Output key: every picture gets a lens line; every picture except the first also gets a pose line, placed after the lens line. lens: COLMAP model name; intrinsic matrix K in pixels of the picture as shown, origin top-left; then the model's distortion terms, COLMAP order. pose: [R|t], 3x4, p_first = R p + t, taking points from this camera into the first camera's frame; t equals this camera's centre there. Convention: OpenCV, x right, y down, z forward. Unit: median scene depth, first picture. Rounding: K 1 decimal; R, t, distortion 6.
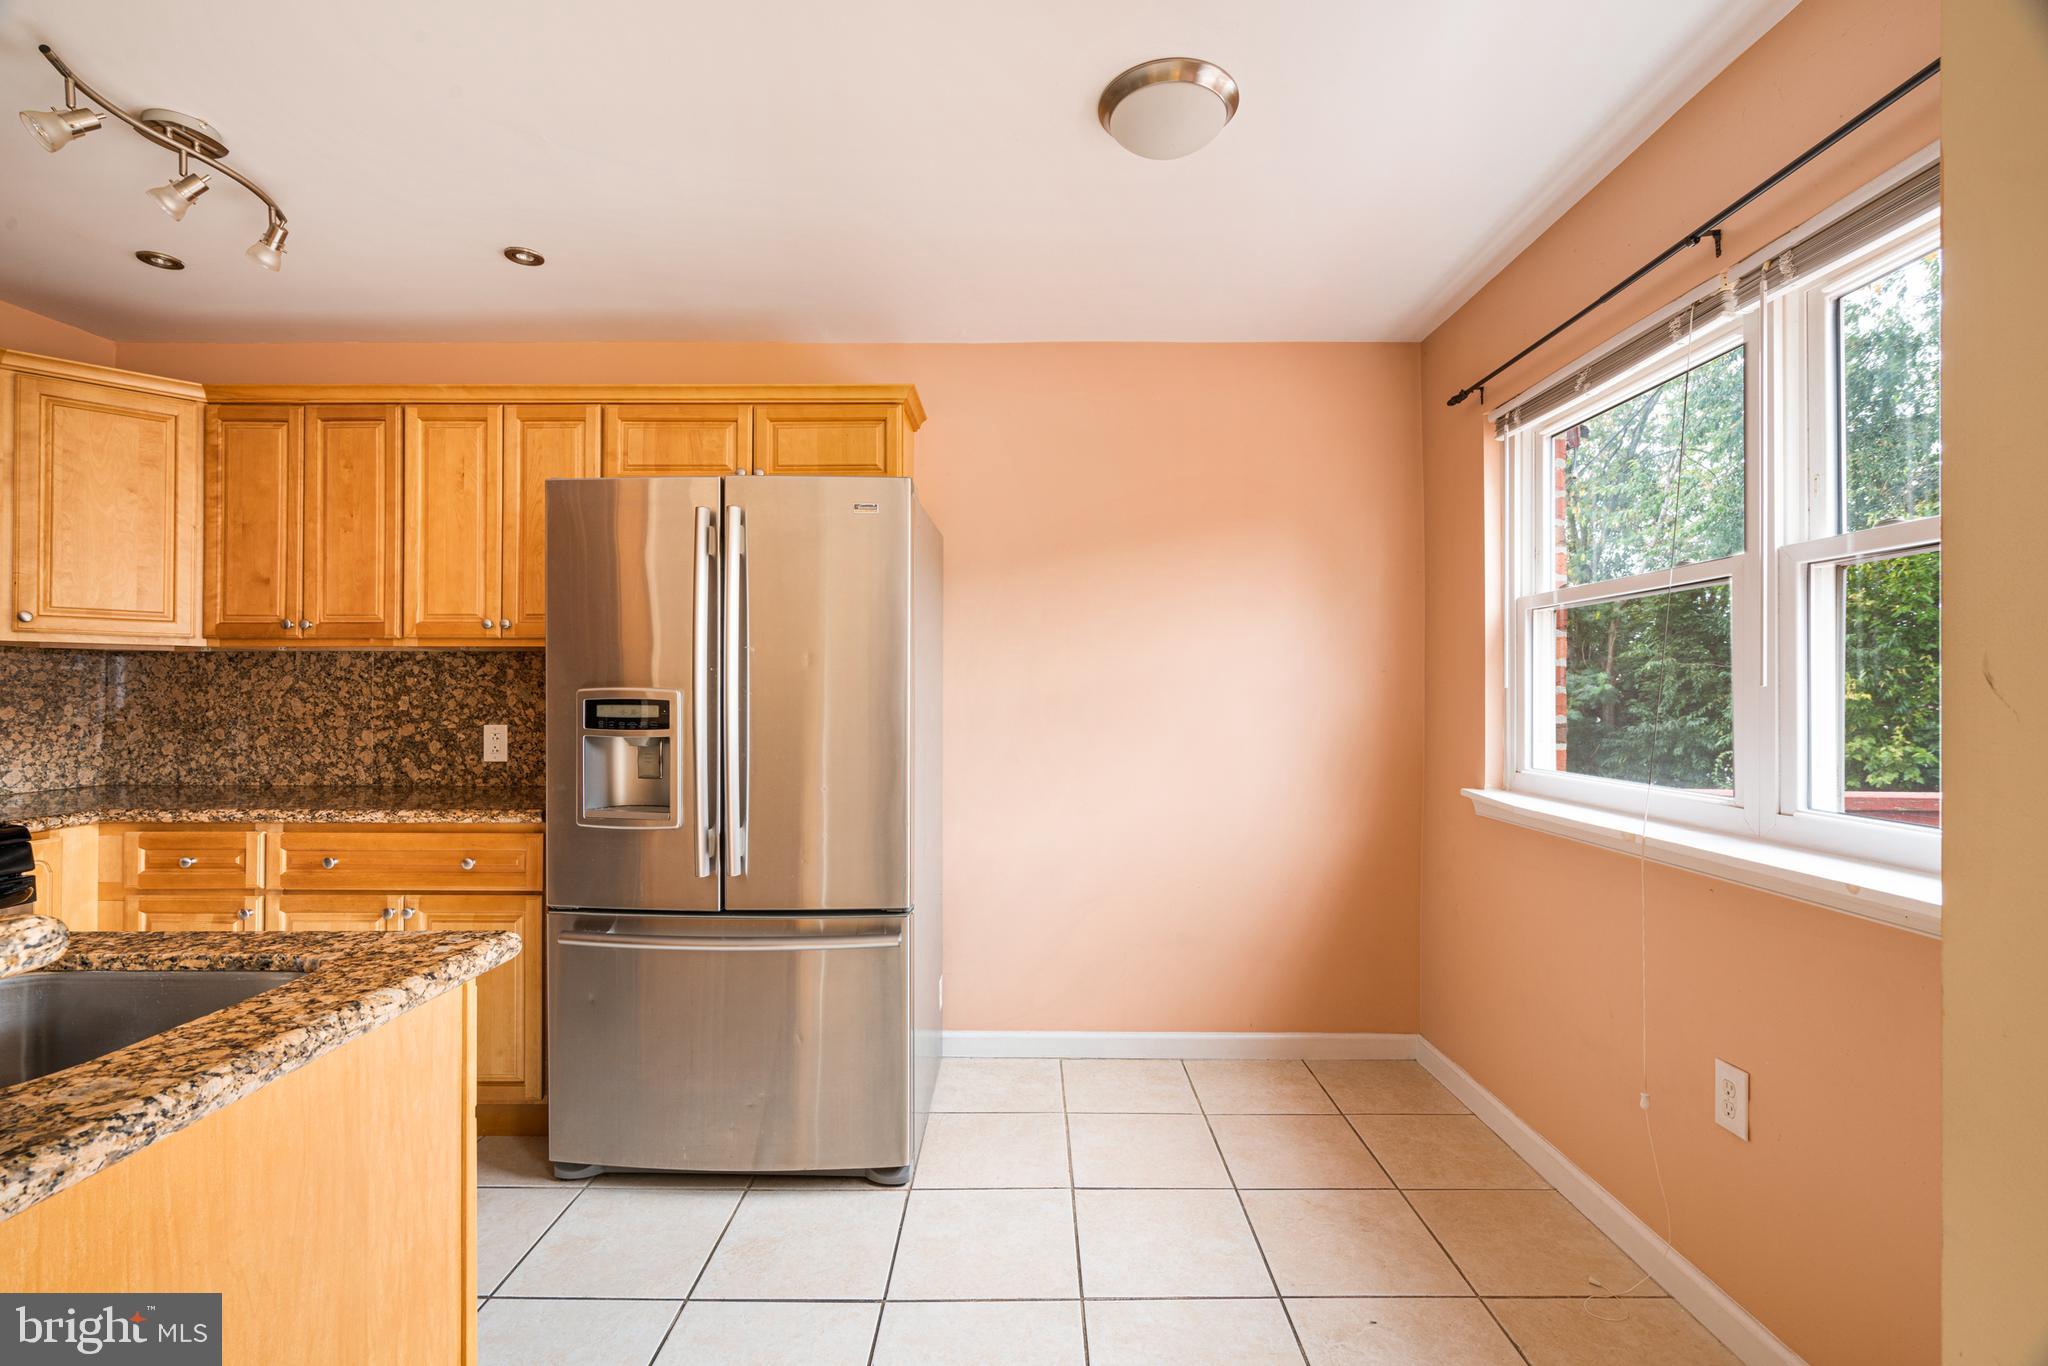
lens RADIAL K [[918.5, 0, 1022.7], [0, 918.5, 691.1], [0, 0, 1]] dist [-0.007155, 0.000510]
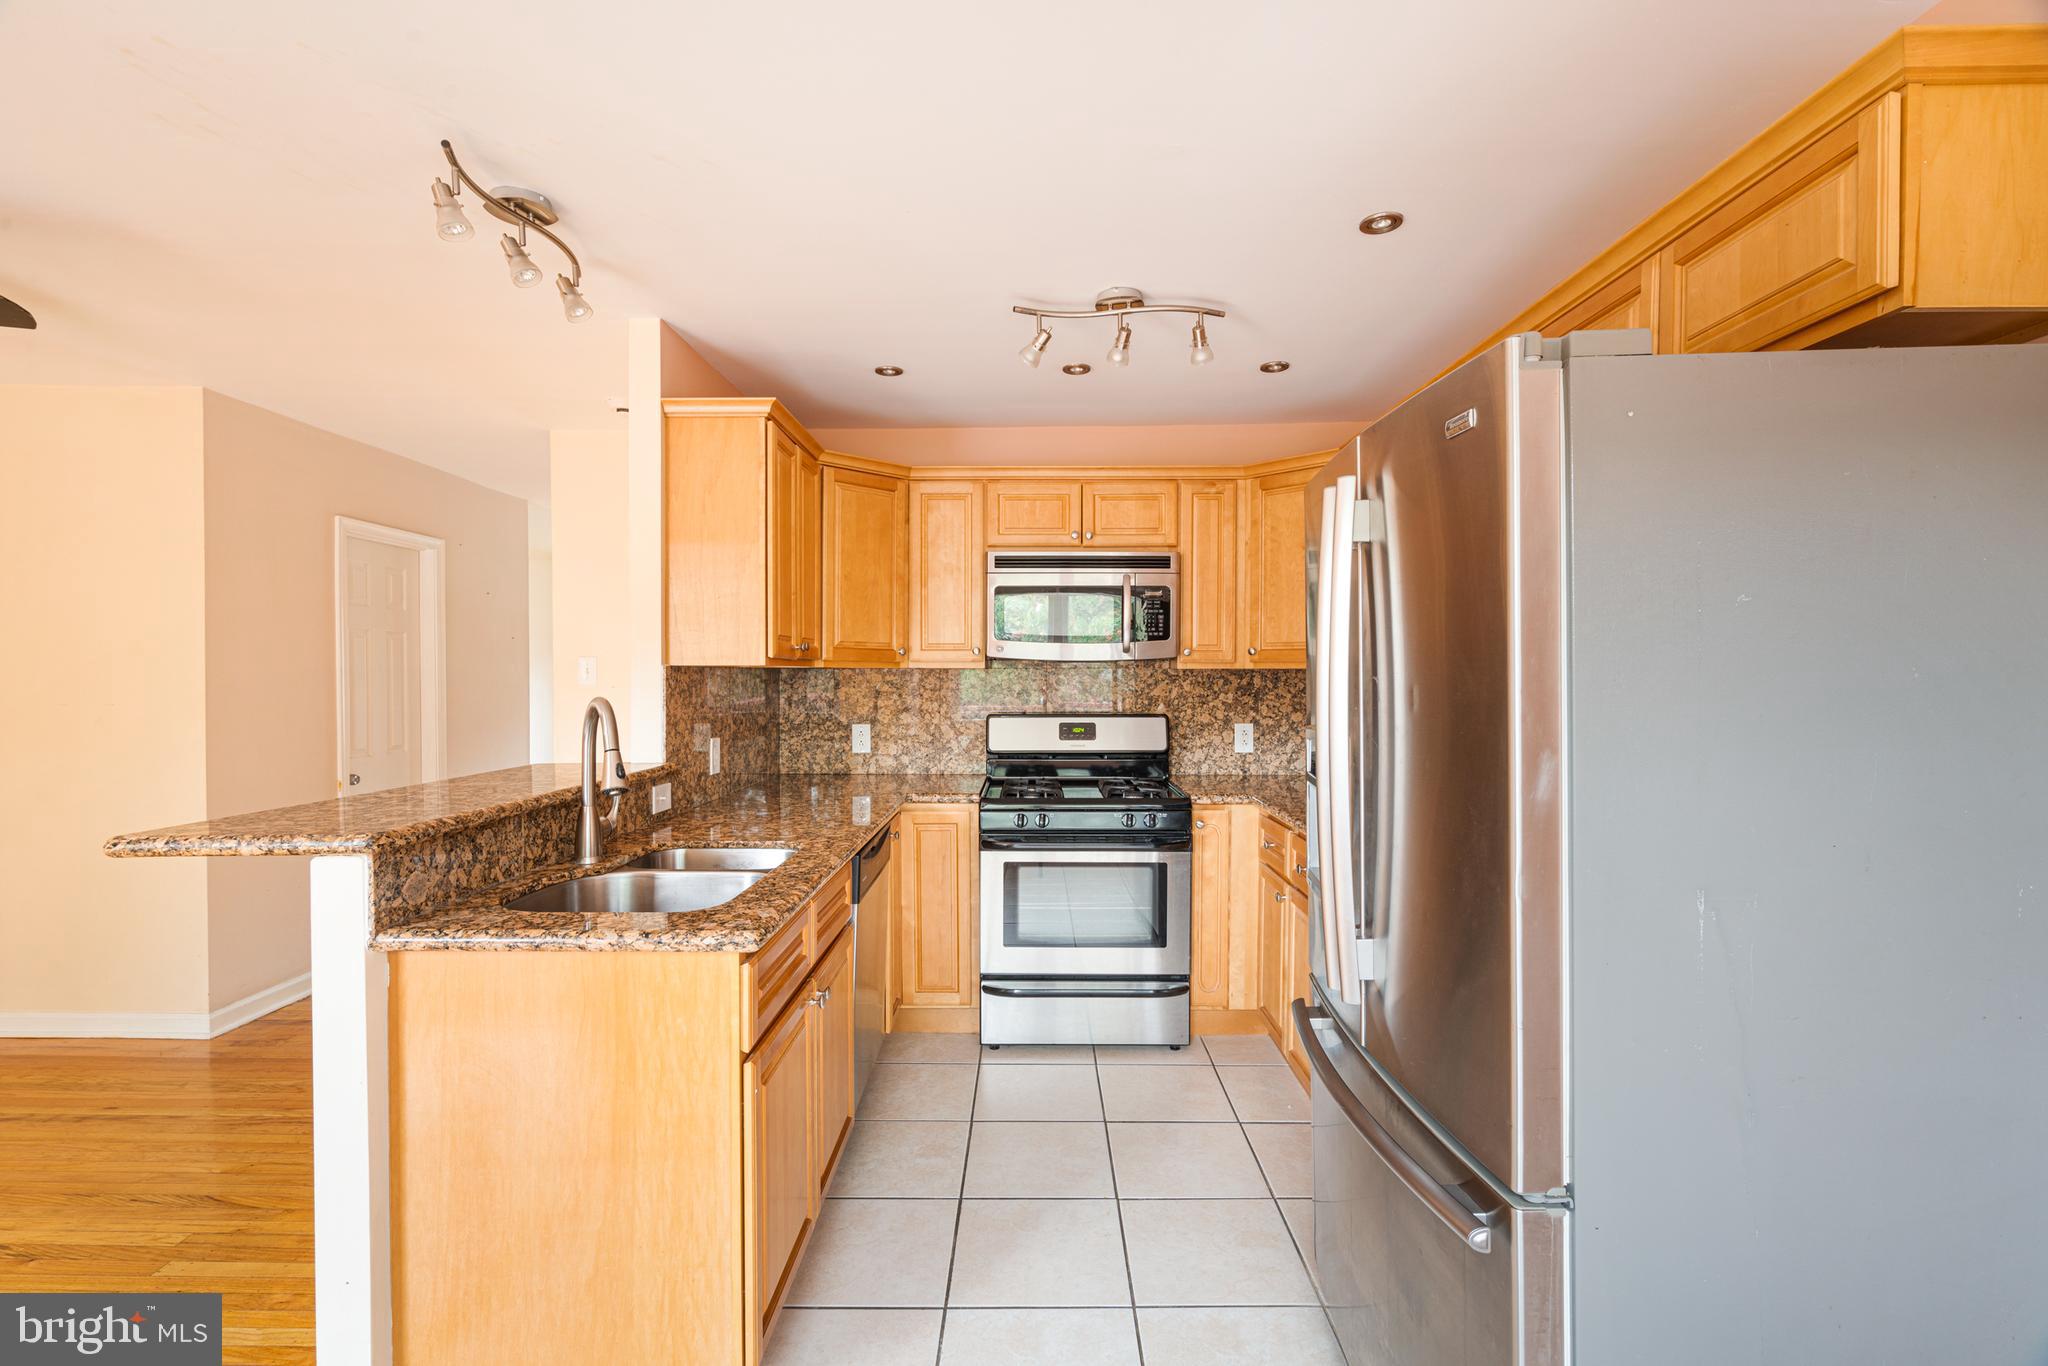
lens RADIAL K [[918.5, 0, 1022.7], [0, 918.5, 691.1], [0, 0, 1]] dist [-0.007155, 0.000510]
pose [[-0.014258, 0.014841, -0.999788, 0.378147], [0.002312, 0.999888, 0.014809, -0.047455], [0.999896, -0.002101, -0.014291, 0.745334]]
